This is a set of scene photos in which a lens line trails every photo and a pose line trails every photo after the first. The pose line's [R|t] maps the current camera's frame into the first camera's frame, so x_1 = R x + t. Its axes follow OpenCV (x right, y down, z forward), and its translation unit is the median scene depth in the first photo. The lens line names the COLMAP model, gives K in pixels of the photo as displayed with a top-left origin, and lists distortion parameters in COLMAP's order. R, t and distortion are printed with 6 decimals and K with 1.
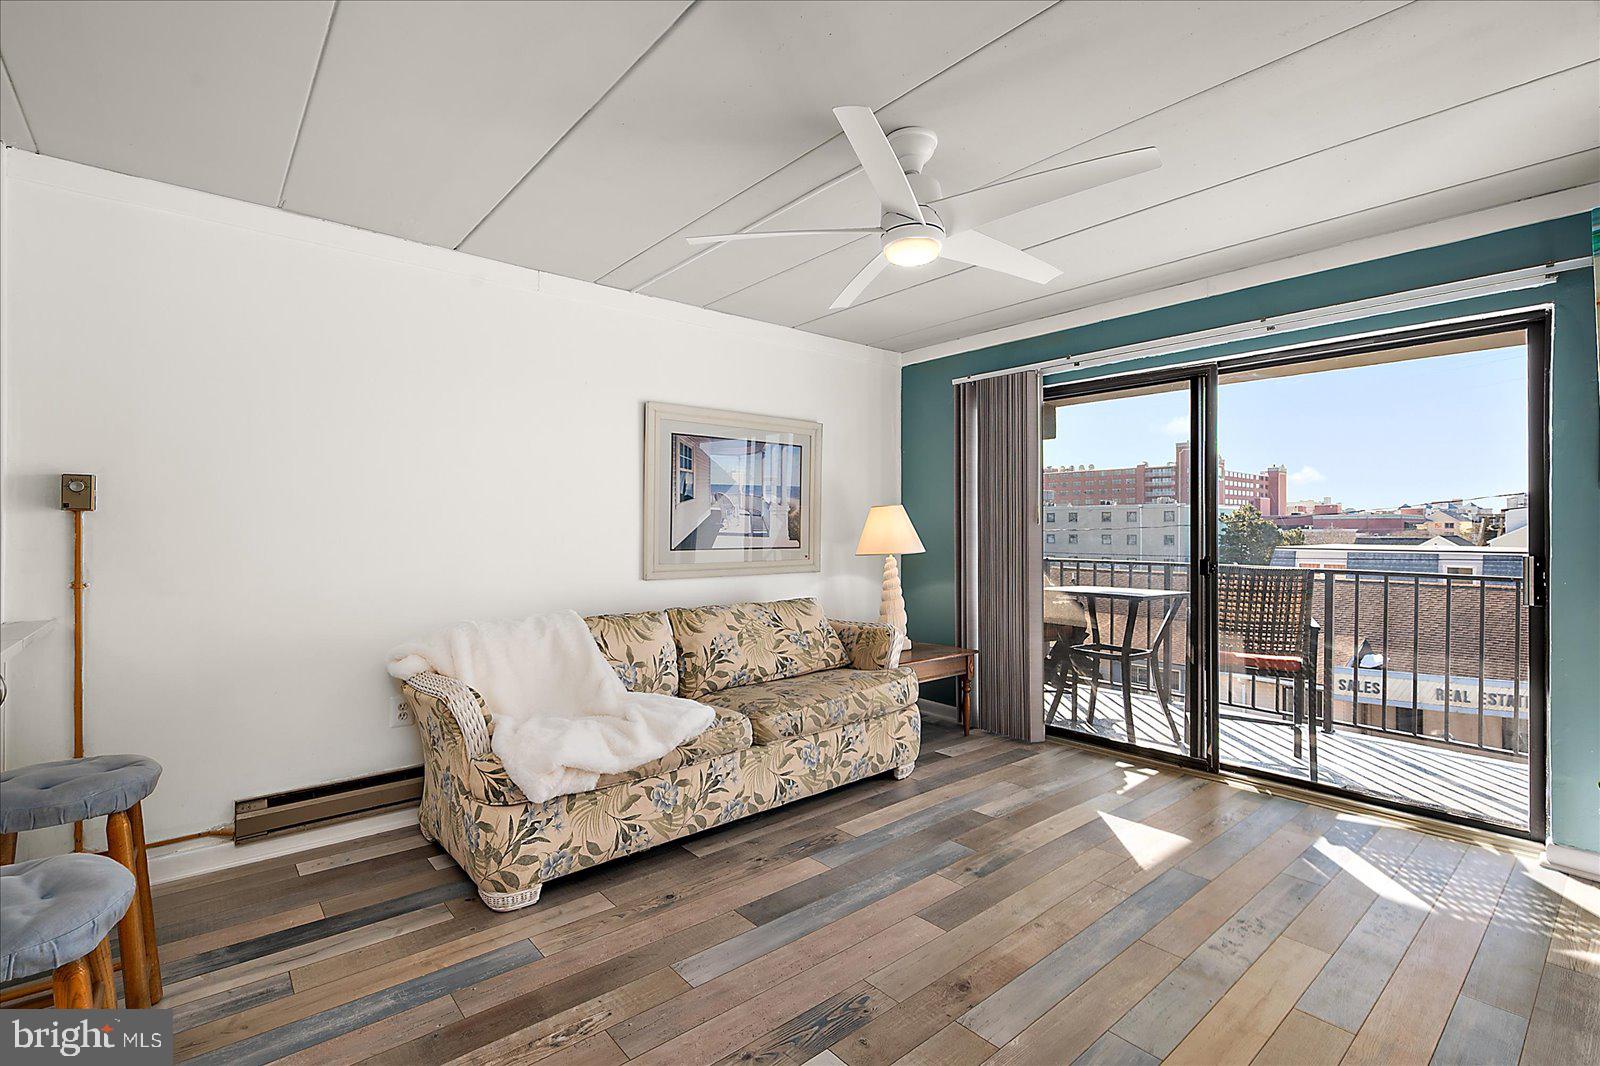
lens RADIAL K [[717.1, 0, 785.4], [0, 717.1, 532.9], [0, 0, 1]] dist [0.004272, 0.001018]
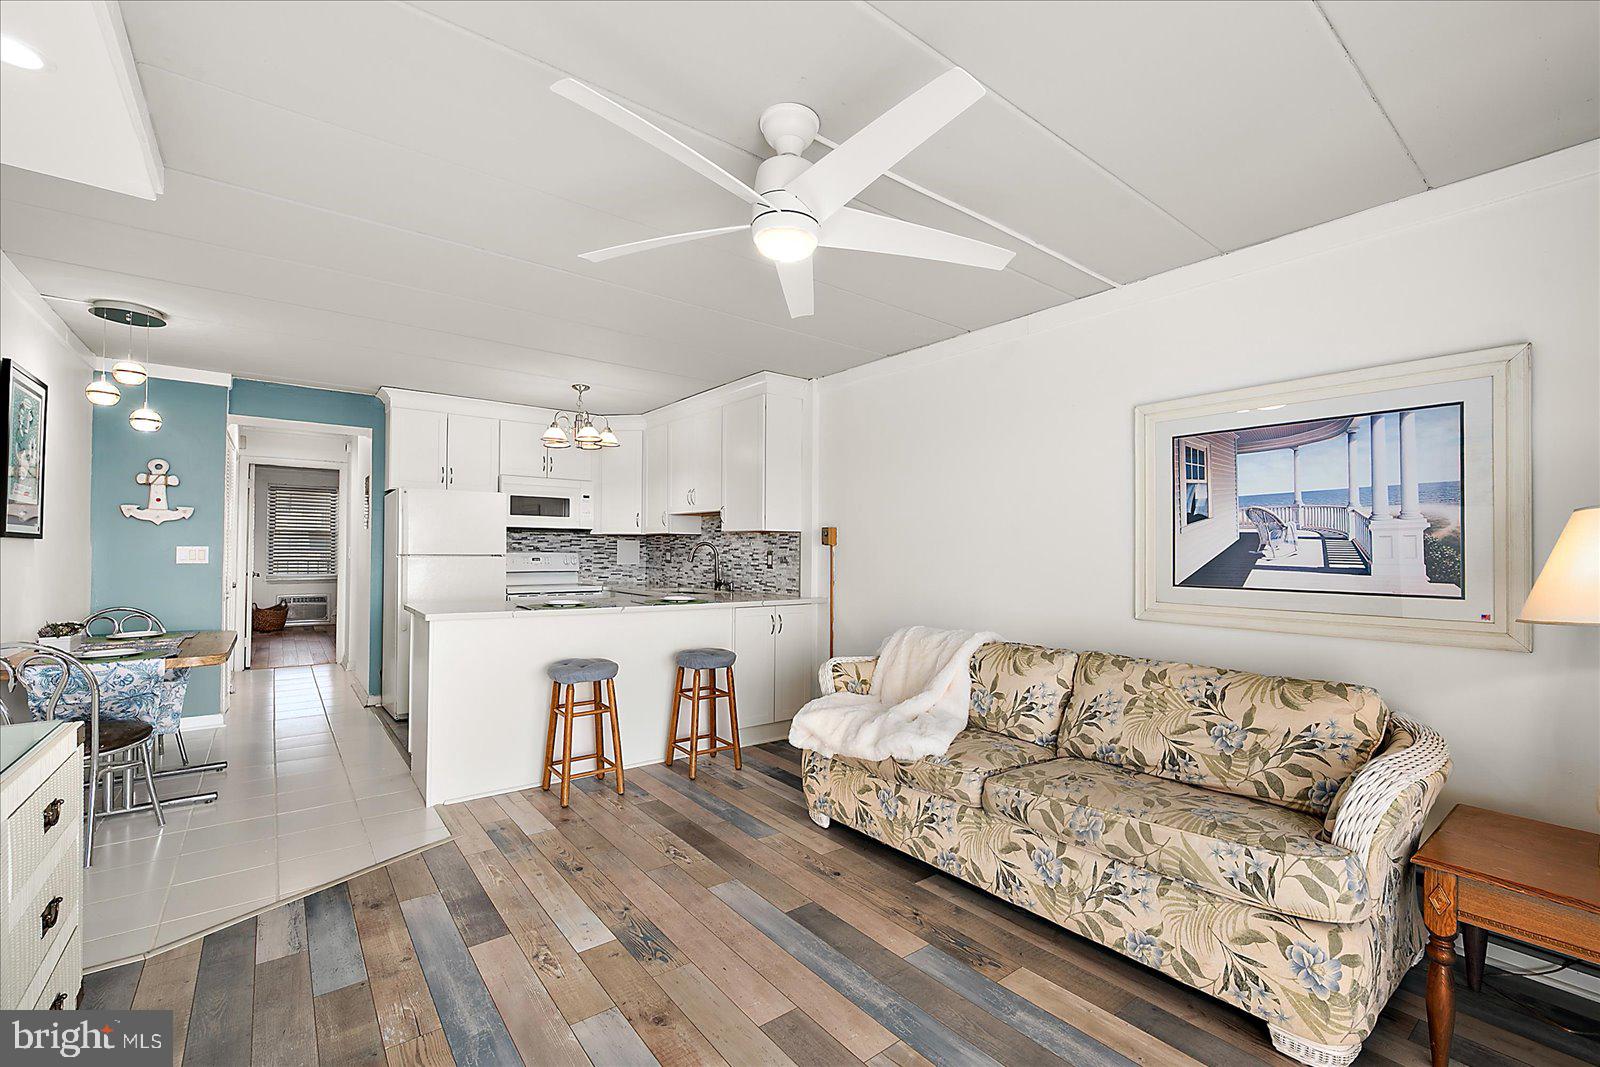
lens RADIAL K [[672.1, 0, 794.1], [0, 672.1, 541.9], [0, 0, 1]] dist [-0.002653, -0.001081]
pose [[-0.022077, -0.013508, -0.999665, 0.724402], [-0.011862, 0.999842, -0.013249, -0.010791], [0.999686, 0.011566, -0.022233, 0.737312]]
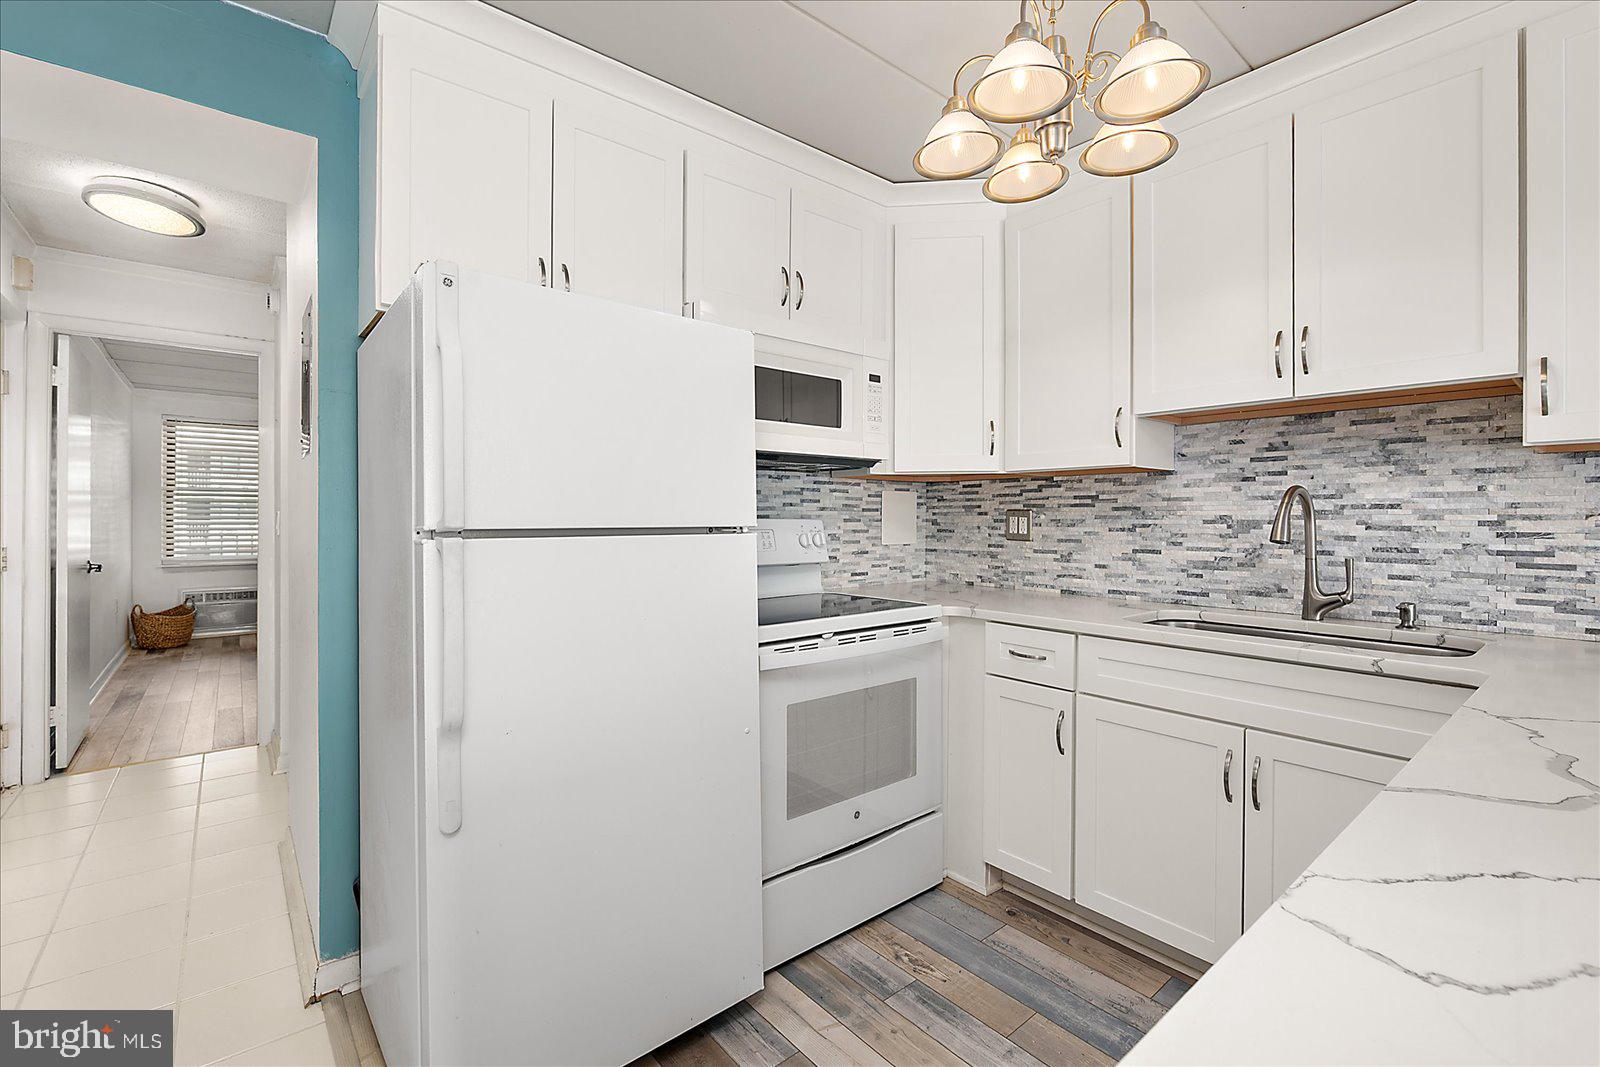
lens RADIAL K [[695.1, 0, 806.4], [0, 695.1, 516.6], [0, 0, 1]] dist [-0.009762, 0.000488]
pose [[0.016798, -0.000244, -0.999859, -0.410758], [-0.004913, 0.999988, -0.000327, -0.000032], [0.999847, 0.004917, 0.016797, -0.003524]]
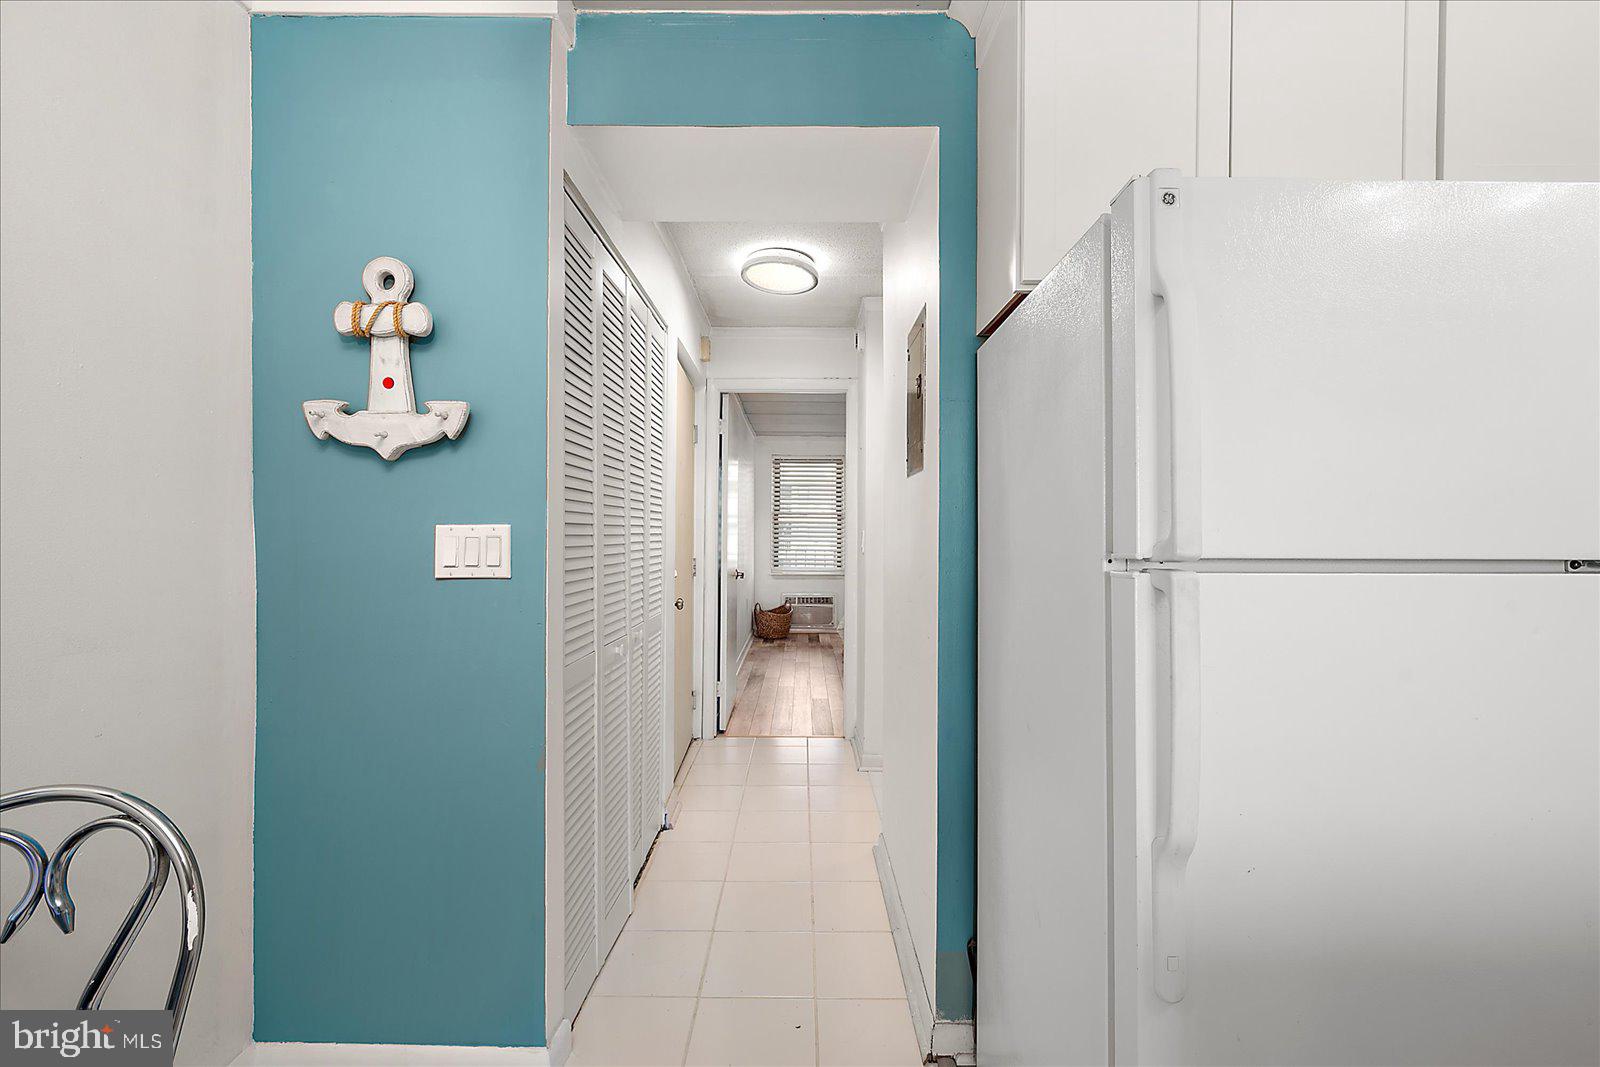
lens RADIAL K [[695.1, 0, 797.0], [0, 695.1, 536.7], [0, 0, 1]] dist [-0.009762, 0.000488]
pose [[-0.632952, -0.001499, -0.774189, -0.511535], [-0.008413, 0.999952, 0.004942, -0.000477], [0.774145, 0.009642, -0.632935, -0.147838]]
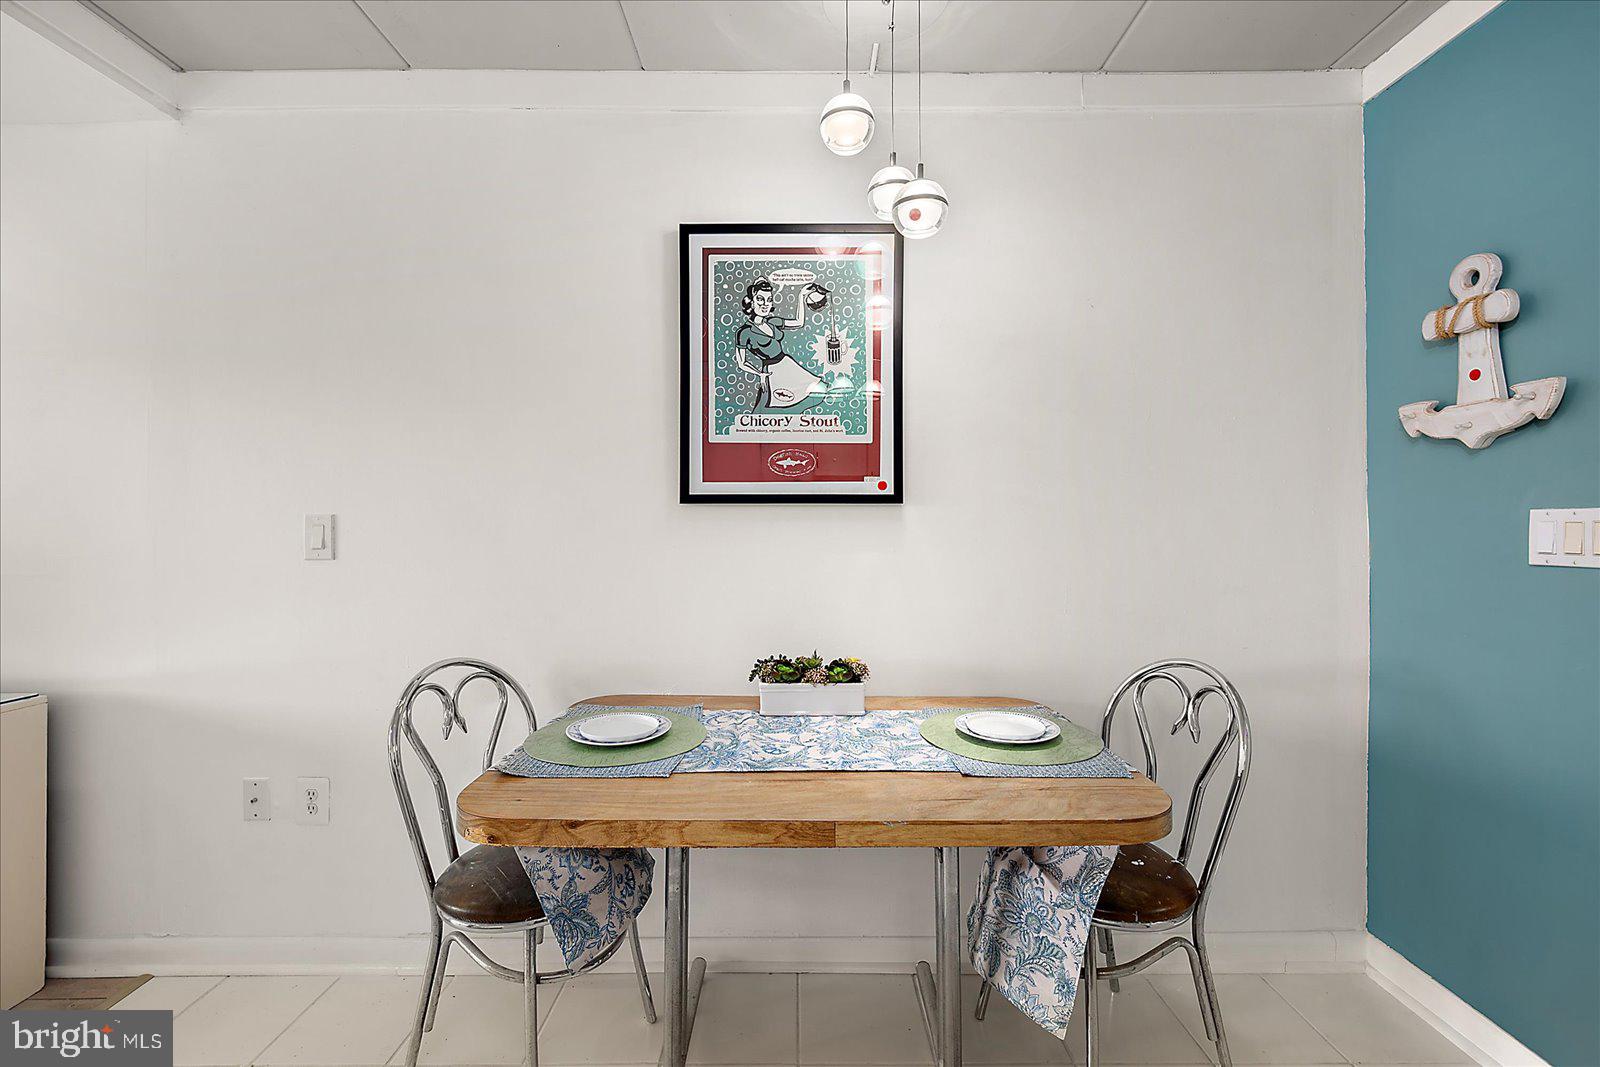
lens RADIAL K [[672.1, 0, 804.9], [0, 672.1, 517.6], [0, 0, 1]] dist [-0.002653, -0.001081]
pose [[-0.773481, 0.006370, 0.633788, -0.638594], [0.008230, 0.999966, -0.000006, -0.002817], [-0.633766, 0.005211, -0.773507, 0.016958]]
